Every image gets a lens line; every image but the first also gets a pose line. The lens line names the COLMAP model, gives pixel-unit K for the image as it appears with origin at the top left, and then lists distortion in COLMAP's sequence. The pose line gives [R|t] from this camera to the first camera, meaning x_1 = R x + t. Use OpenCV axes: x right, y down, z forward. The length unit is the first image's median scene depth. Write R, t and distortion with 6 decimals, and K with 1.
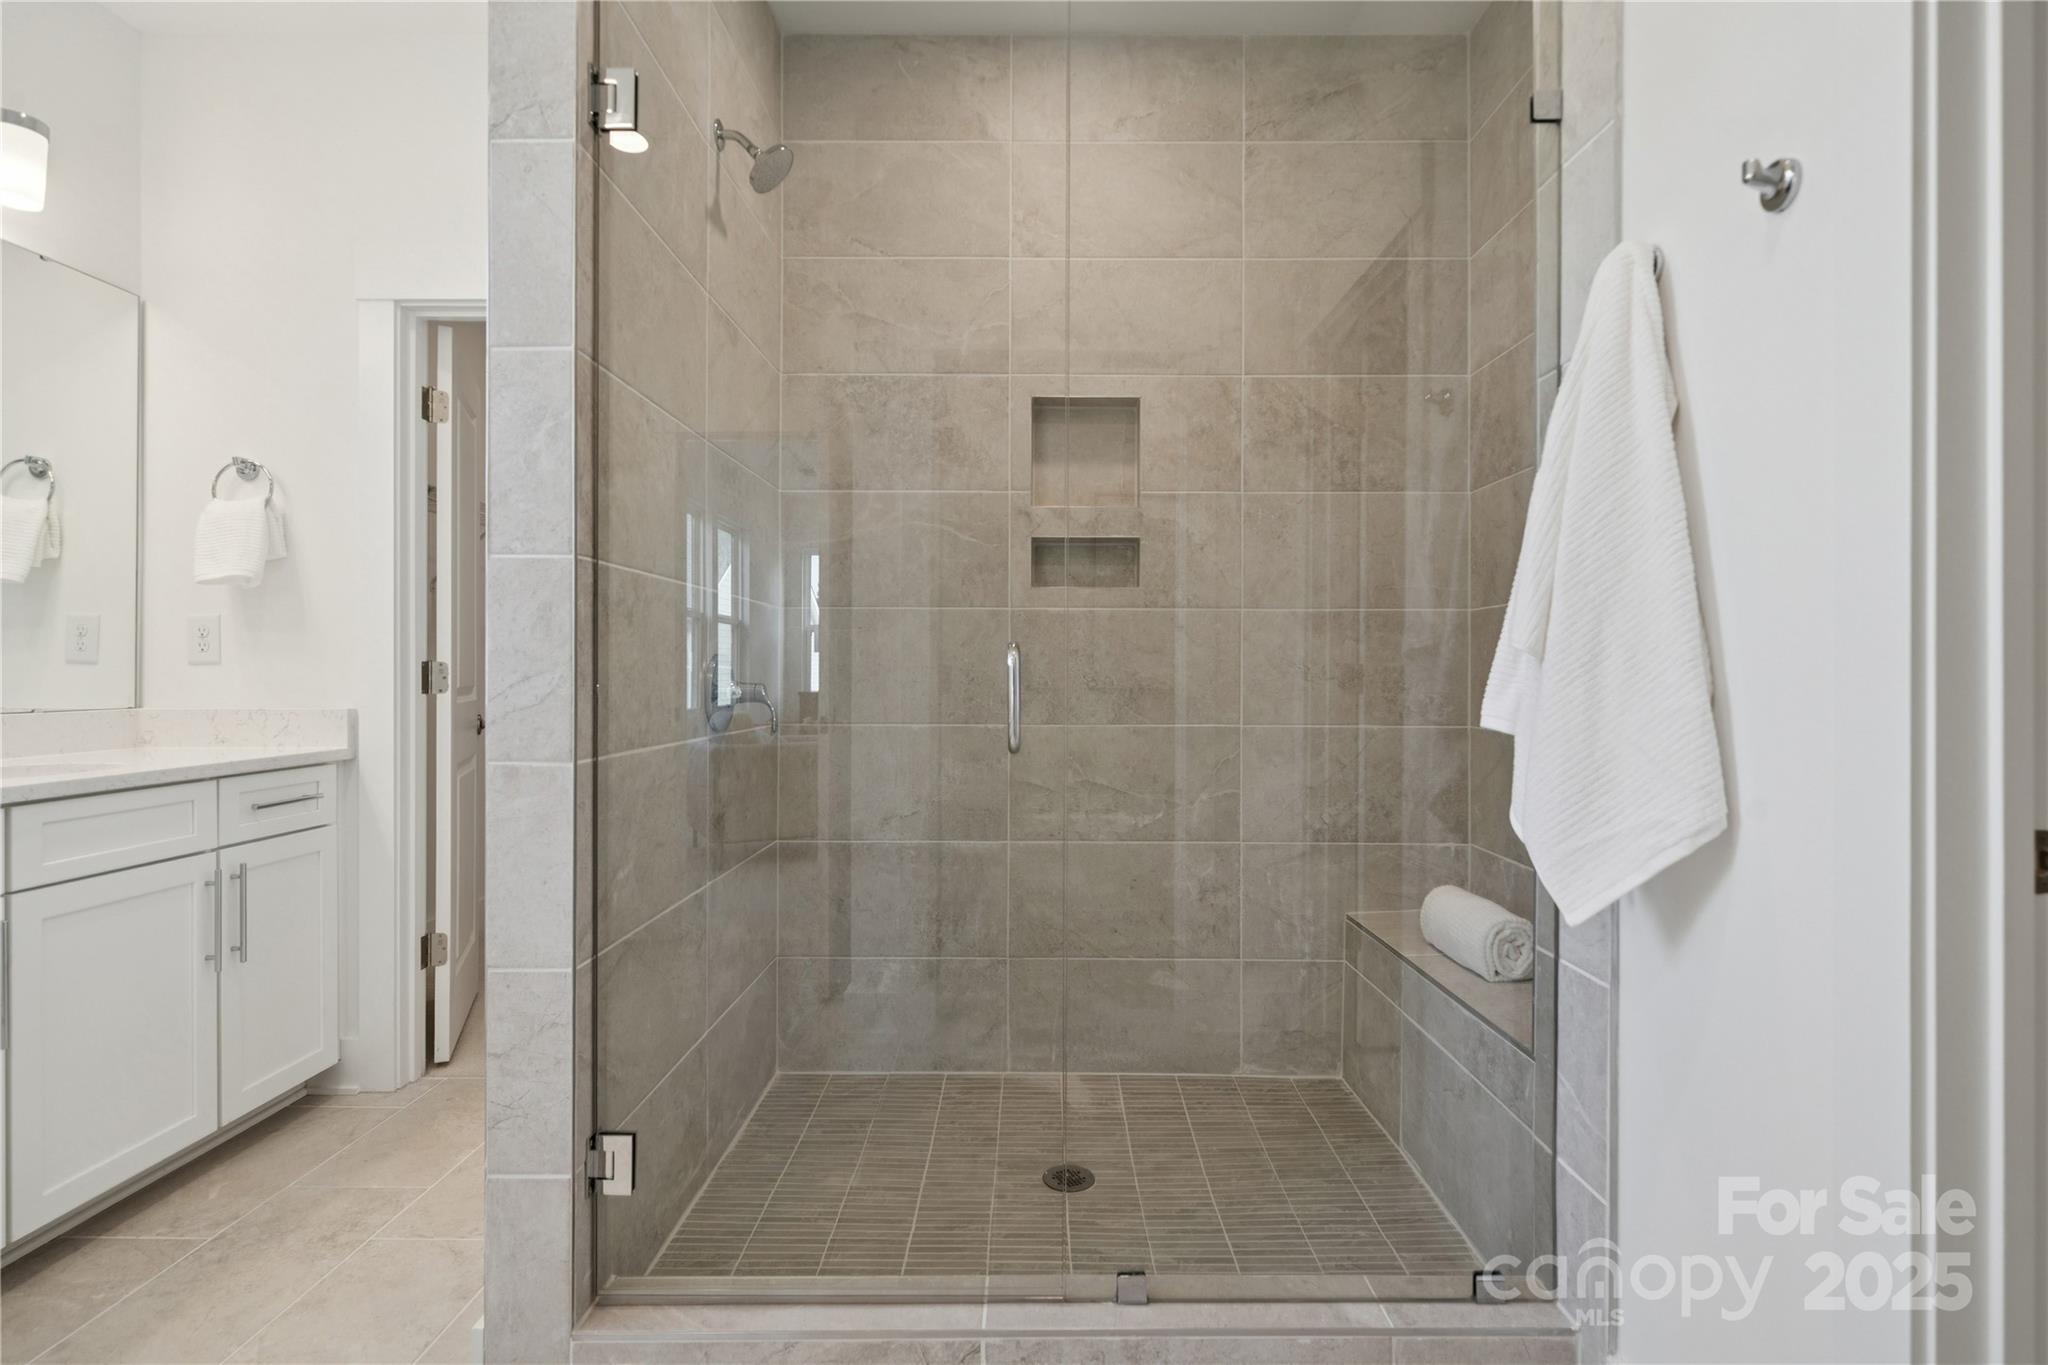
lens RADIAL K [[1039.0, 0, 1026.9], [0, 1039.0, 678.9], [0, 0, 1]] dist [-0.000148, -0.000043]
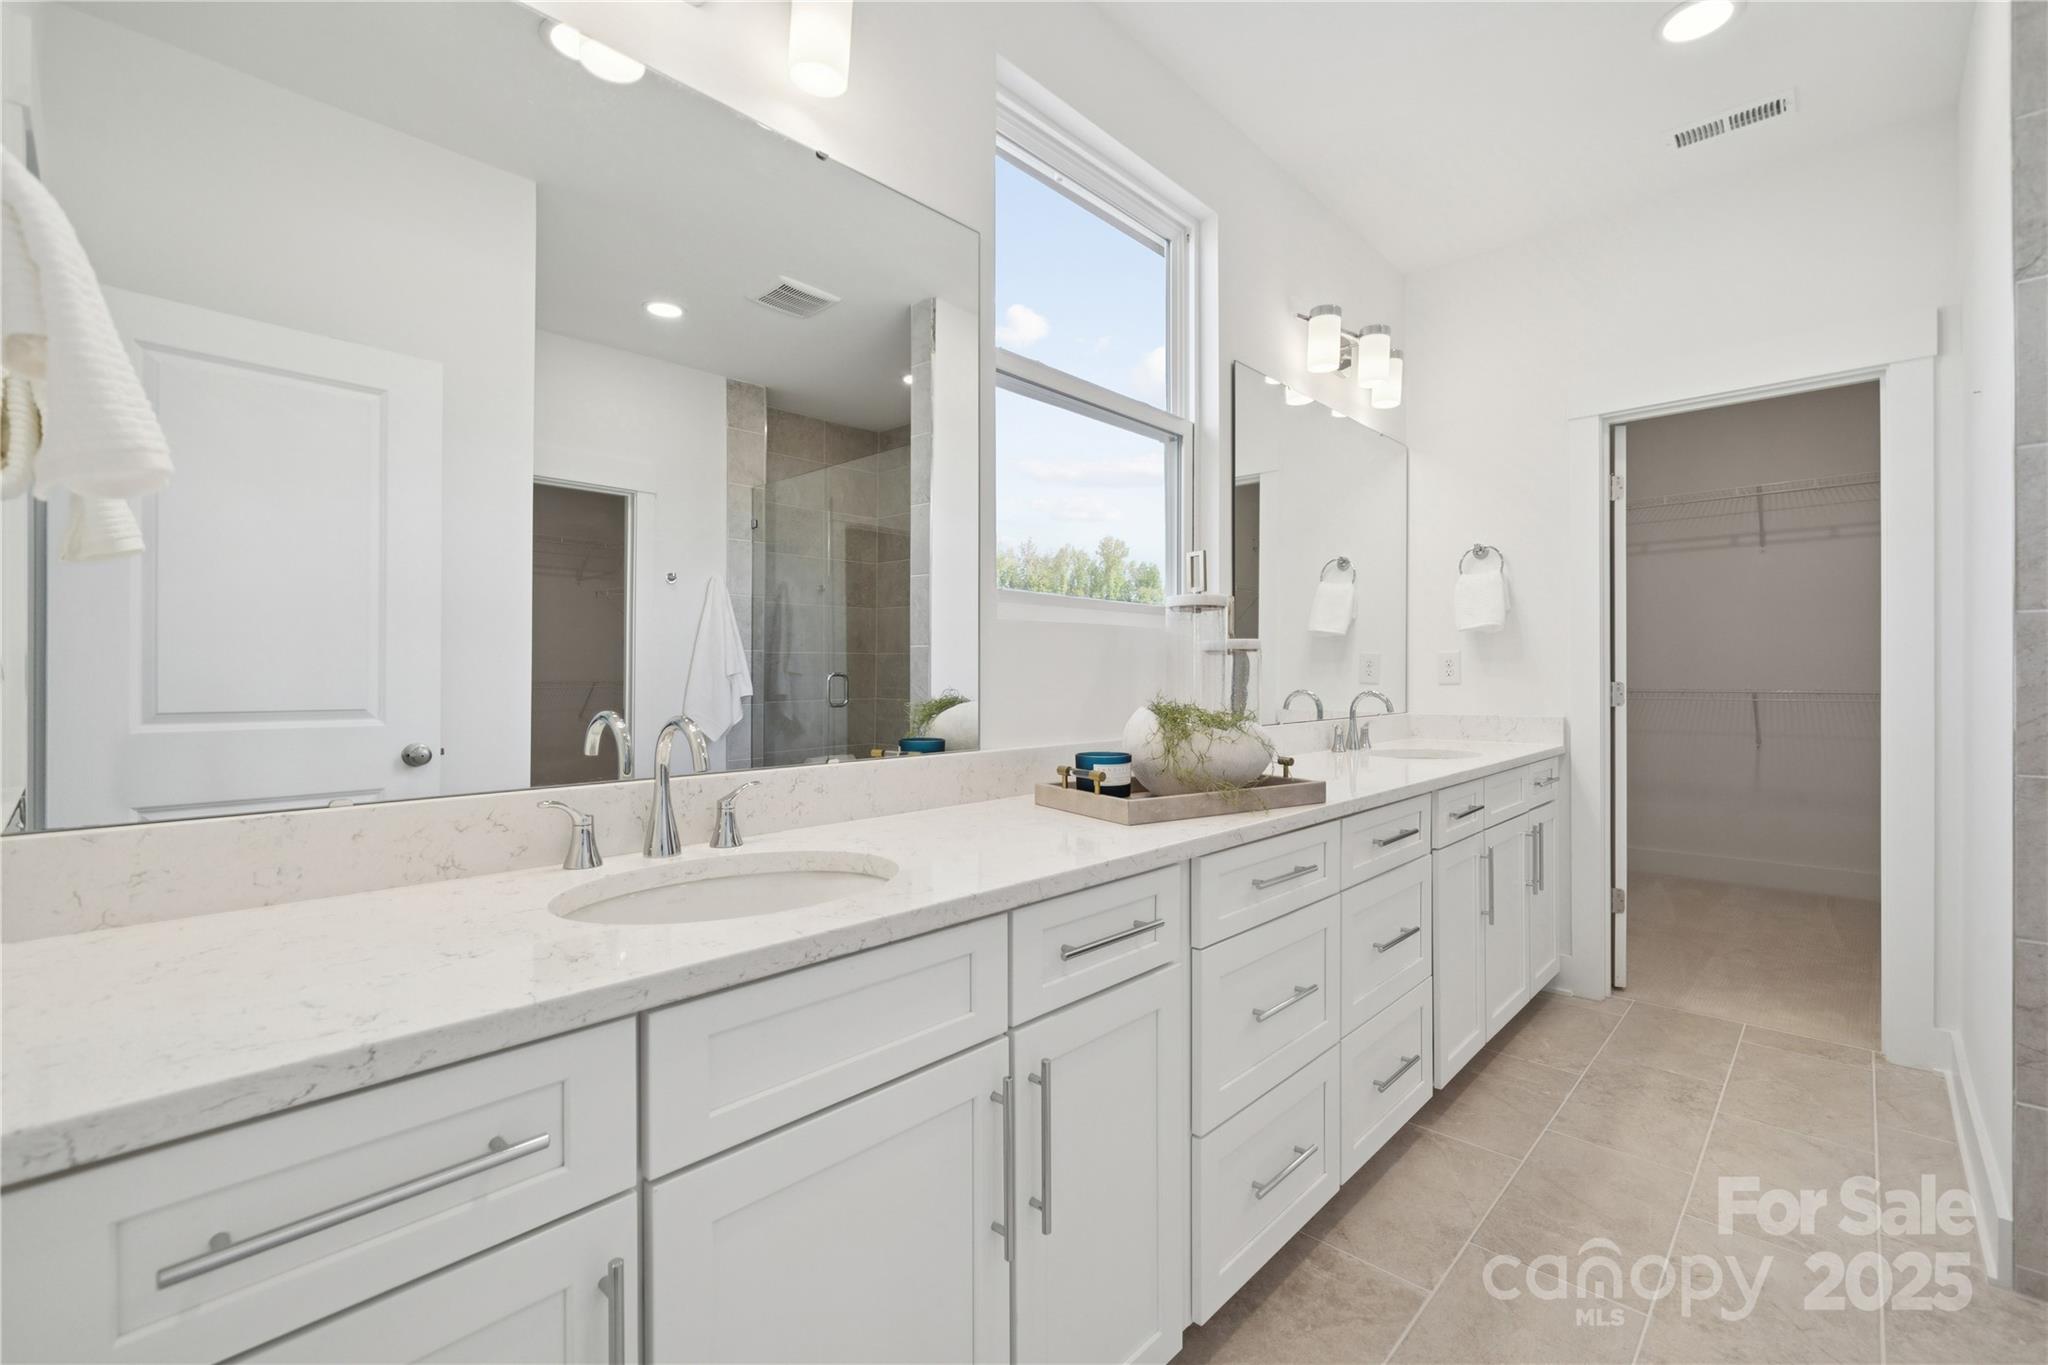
lens RADIAL K [[873.1, 0, 1025.5], [0, 873.1, 681.7], [0, 0, 1]] dist [0.000555, 0.000331]
pose [[0.730135, -0.000103, -0.683303, -0.382134], [0.000042, 1.000000, -0.000106, -0.018617], [0.683303, 0.000049, 0.730135, -0.341881]]
